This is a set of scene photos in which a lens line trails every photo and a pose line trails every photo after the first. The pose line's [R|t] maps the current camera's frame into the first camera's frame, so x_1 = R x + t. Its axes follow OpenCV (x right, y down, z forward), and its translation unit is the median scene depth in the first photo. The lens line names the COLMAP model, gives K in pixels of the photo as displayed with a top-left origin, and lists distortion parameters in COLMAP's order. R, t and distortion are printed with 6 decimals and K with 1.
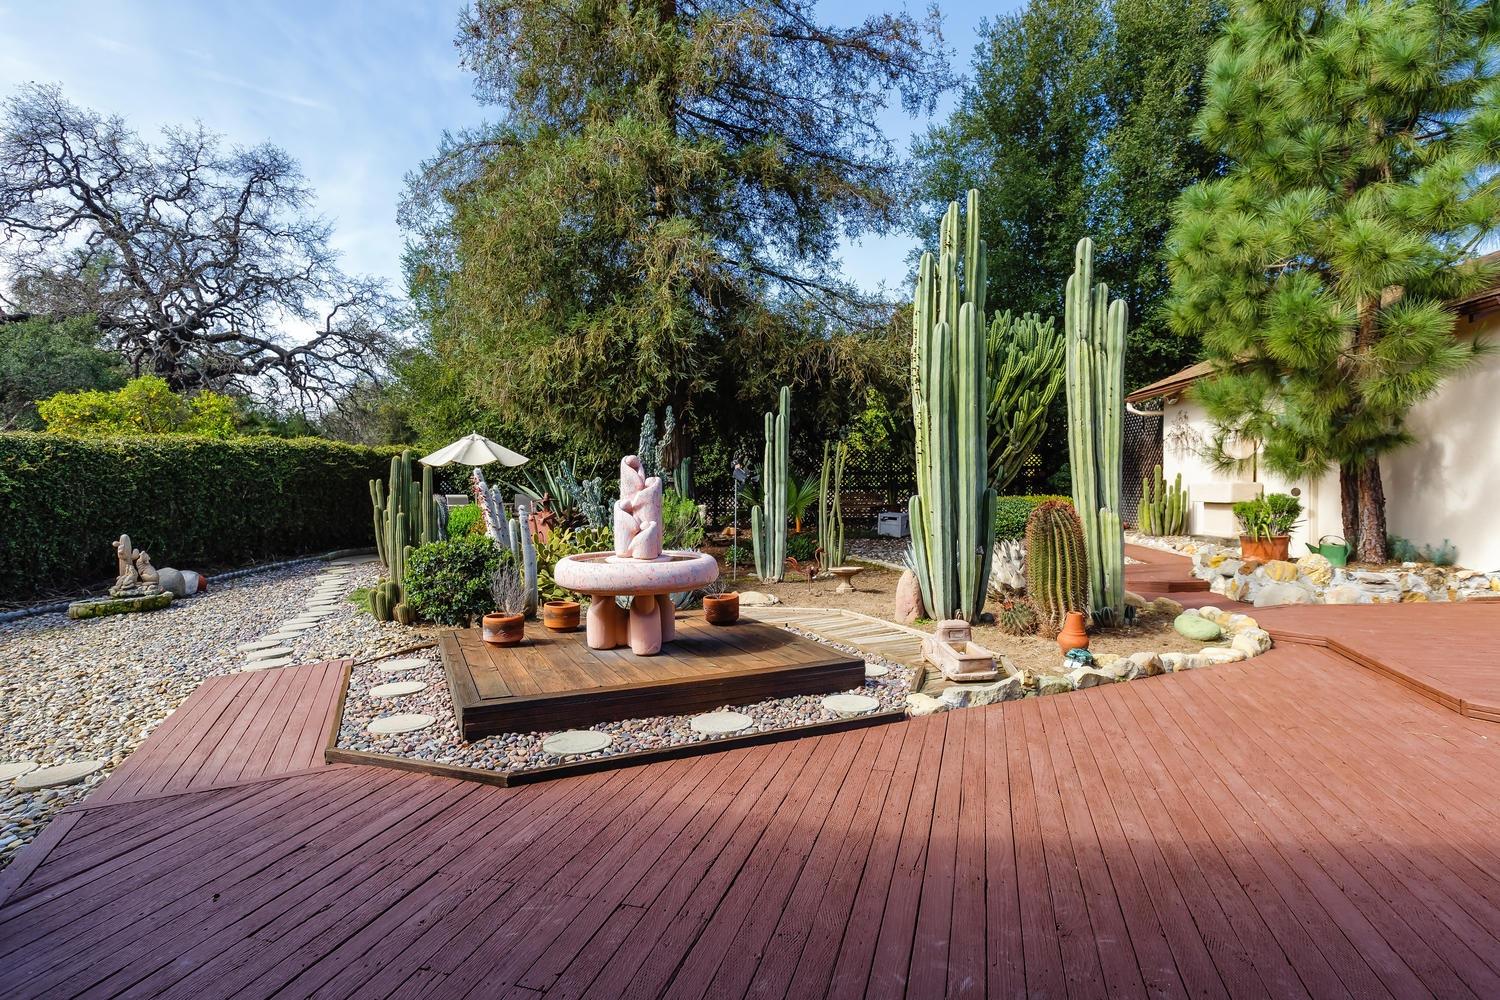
lens RADIAL K [[728.9, 0, 751.0], [0, 728.9, 494.1], [0, 0, 1]] dist [0.000127, -0.000250]
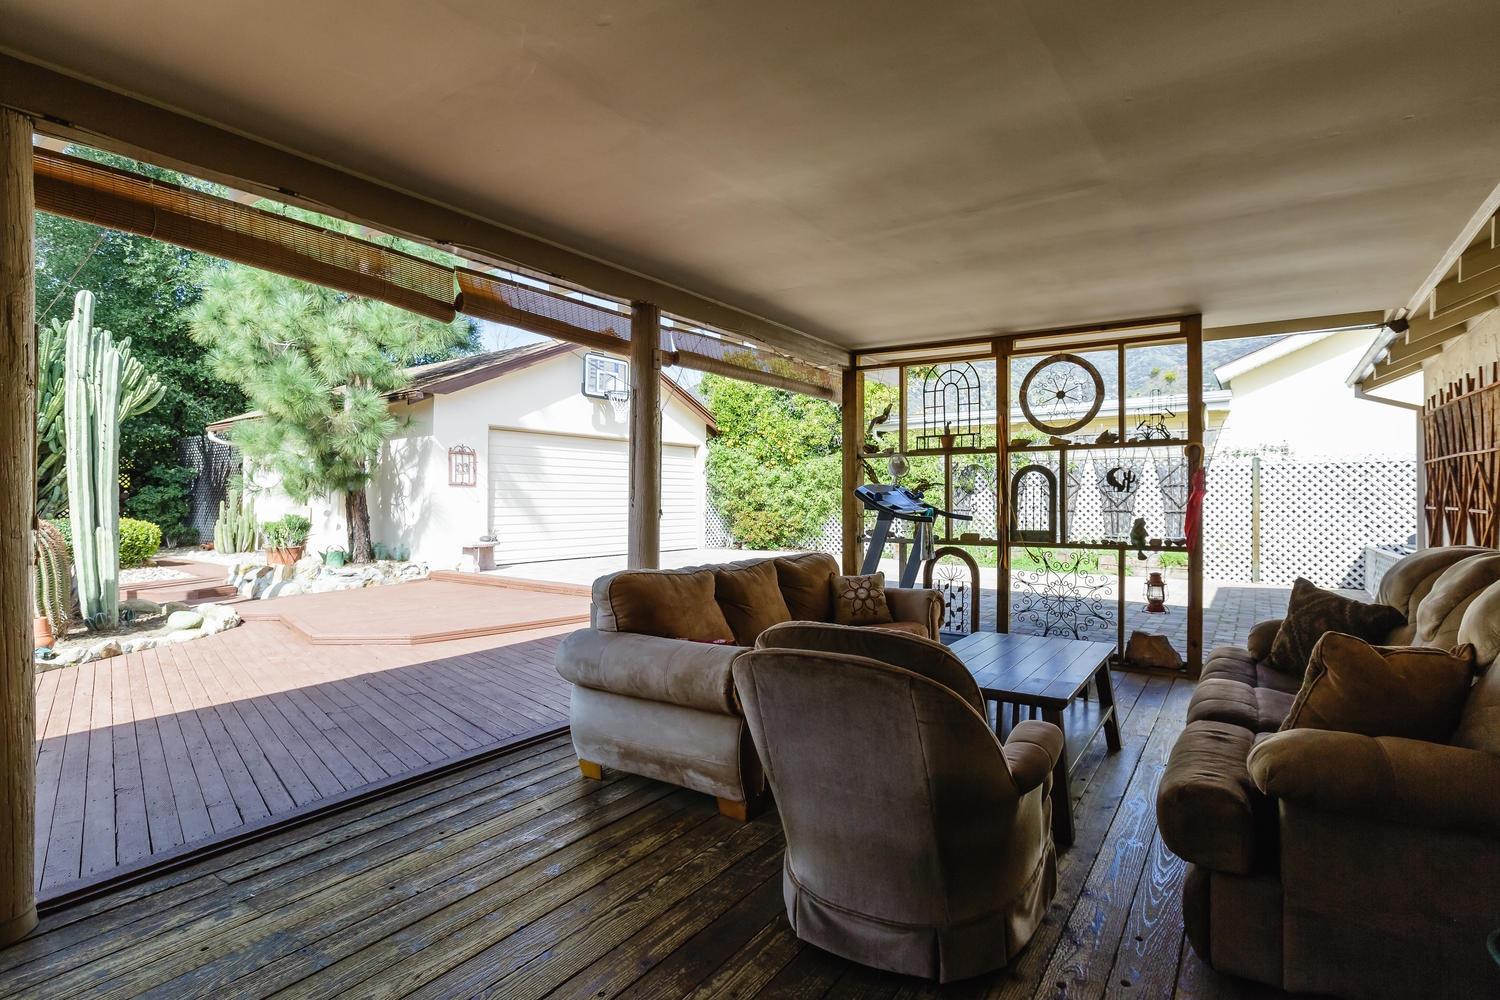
lens RADIAL K [[728.9, 0, 751.0], [0, 728.9, 494.1], [0, 0, 1]] dist [0.000127, -0.000250]
pose [[0.524252, 0.019832, 0.851332, 0.037549], [0.008120, 0.999567, -0.028285, 0.007194], [-0.851525, 0.021741, 0.523864, -0.444073]]
